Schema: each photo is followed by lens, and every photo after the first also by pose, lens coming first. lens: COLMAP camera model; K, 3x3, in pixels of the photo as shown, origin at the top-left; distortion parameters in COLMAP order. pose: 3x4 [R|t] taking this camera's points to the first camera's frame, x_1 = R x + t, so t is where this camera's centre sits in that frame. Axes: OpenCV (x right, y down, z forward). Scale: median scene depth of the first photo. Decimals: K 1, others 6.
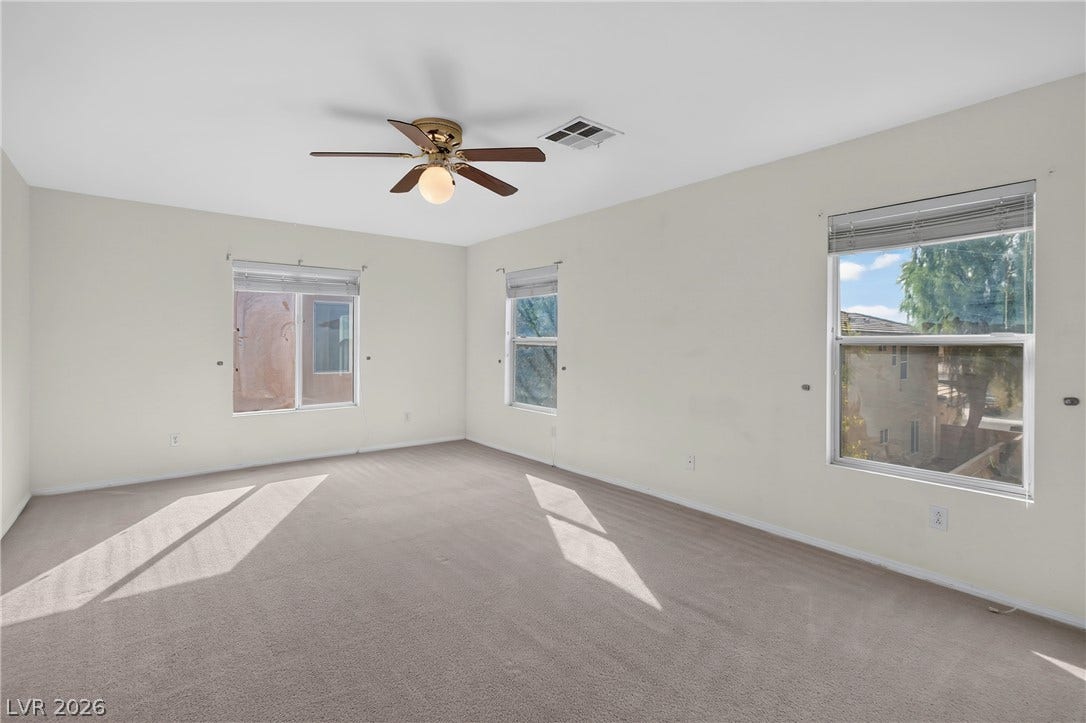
lens RADIAL K [[496.2, 0, 543.2], [0, 496.2, 353.2], [0, 0, 1]] dist [-0.000044, -0.000150]
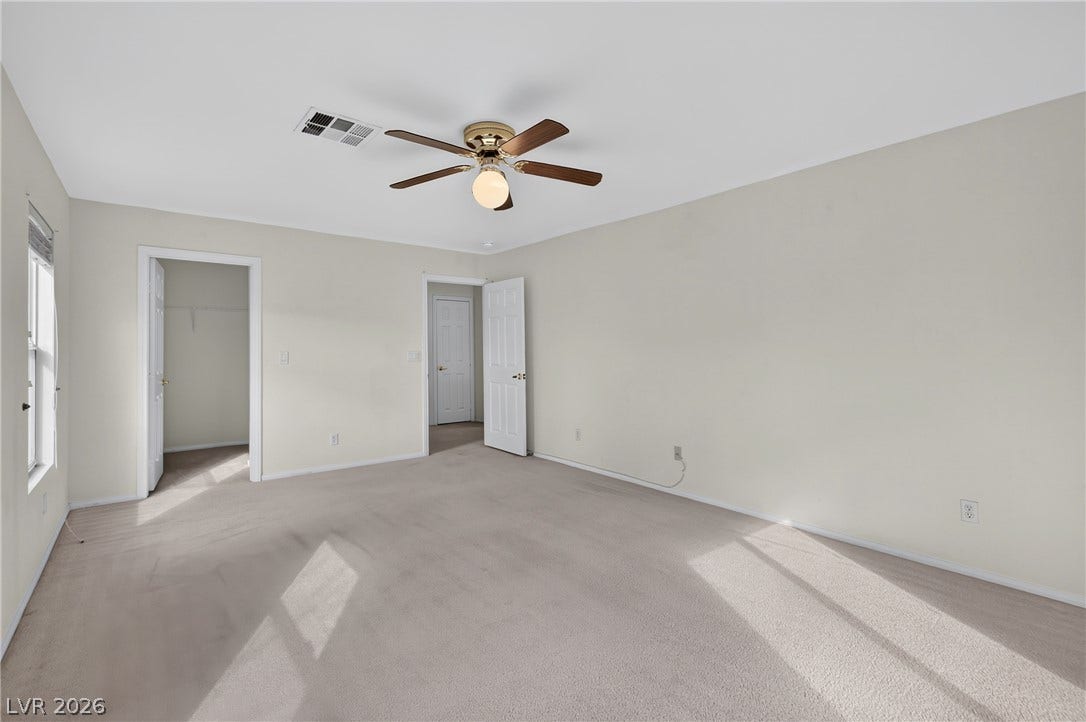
lens RADIAL K [[496.2, 0, 543.2], [0, 496.2, 352.7], [0, 0, 1]] dist [-0.000044, -0.000150]
pose [[-0.999908, -0.003778, 0.013045, -0.232306], [-0.003514, 0.999790, 0.020169, -0.023142], [-0.013119, 0.020121, -0.999711, 1.434992]]
